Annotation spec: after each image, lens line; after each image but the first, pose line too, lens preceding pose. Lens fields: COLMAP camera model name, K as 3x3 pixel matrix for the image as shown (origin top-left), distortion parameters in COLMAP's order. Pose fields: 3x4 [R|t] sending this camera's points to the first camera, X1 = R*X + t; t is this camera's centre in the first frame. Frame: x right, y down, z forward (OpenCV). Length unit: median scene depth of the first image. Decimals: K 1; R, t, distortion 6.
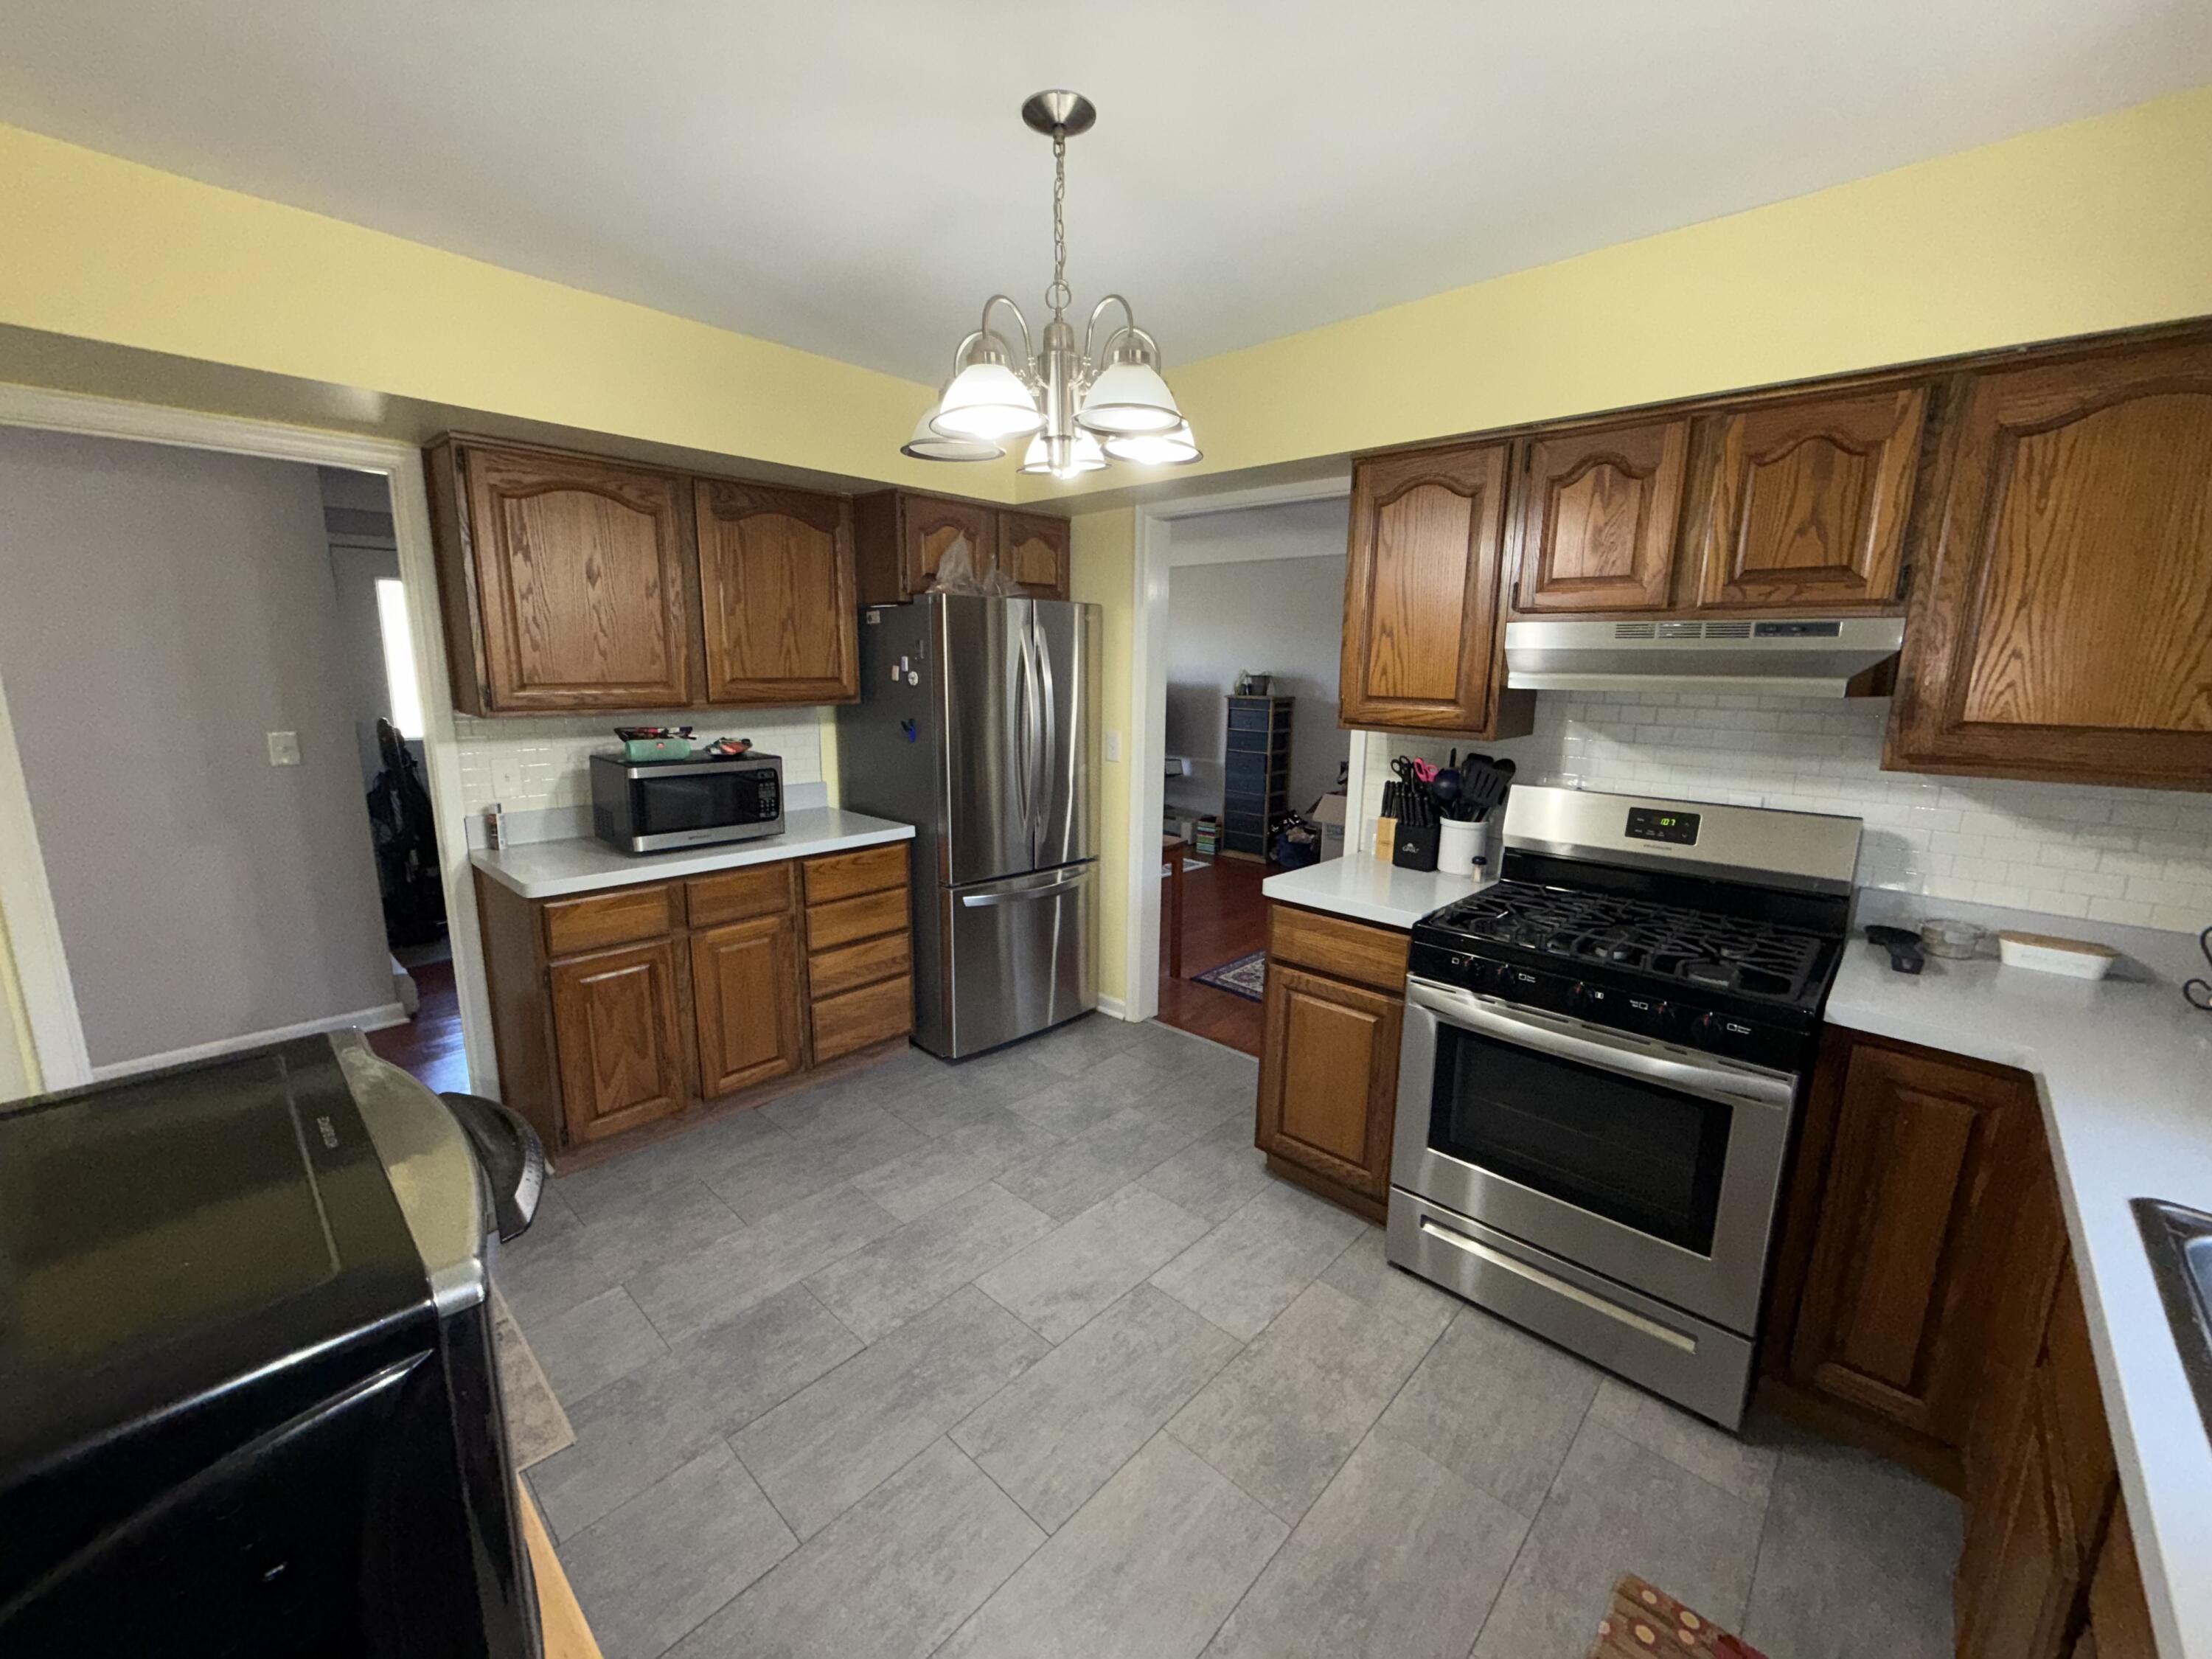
lens RADIAL K [[881.1, 0, 1105.0], [0, 881.1, 830.0], [0, 0, 1]] dist [-0.000877, -0.000063]
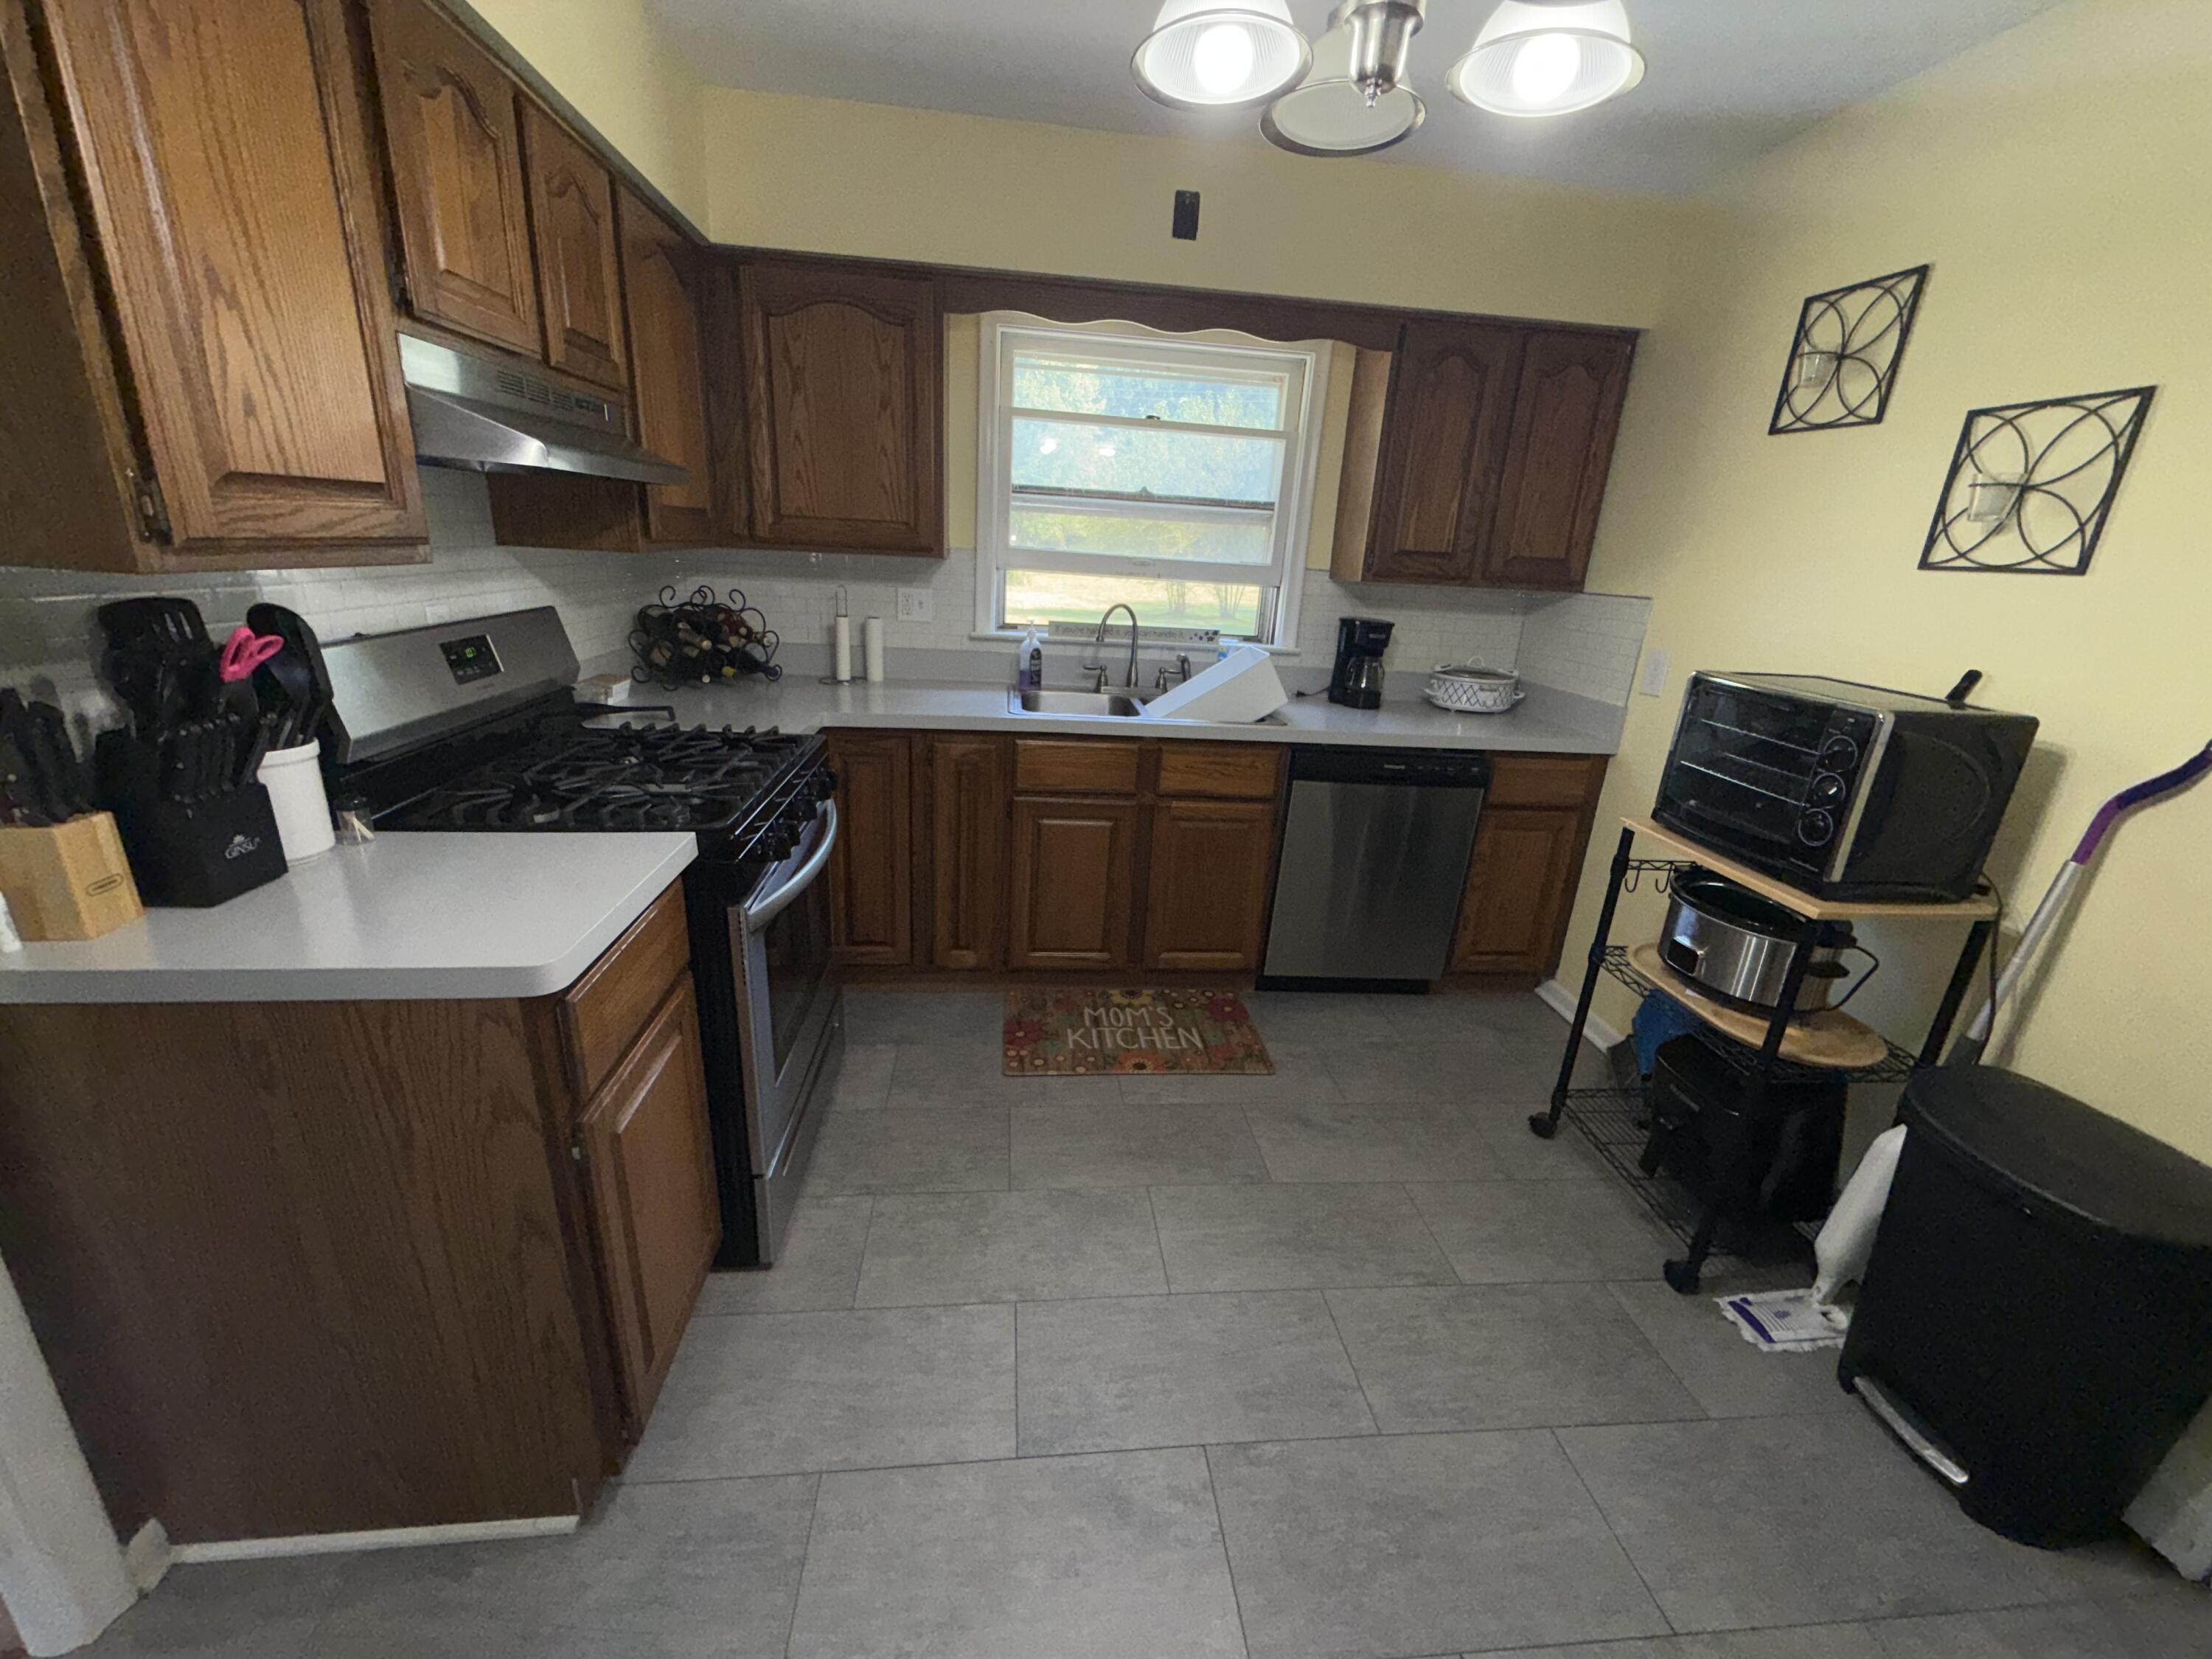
lens RADIAL K [[881.1, 0, 1104.1], [0, 881.1, 832.4], [0, 0, 1]] dist [-0.000877, -0.000063]
pose [[-0.756113, -0.254080, 0.603106, -0.282672], [0.062213, 0.889478, 0.452722, -0.189689], [-0.651477, 0.379831, -0.656739, 1.239203]]
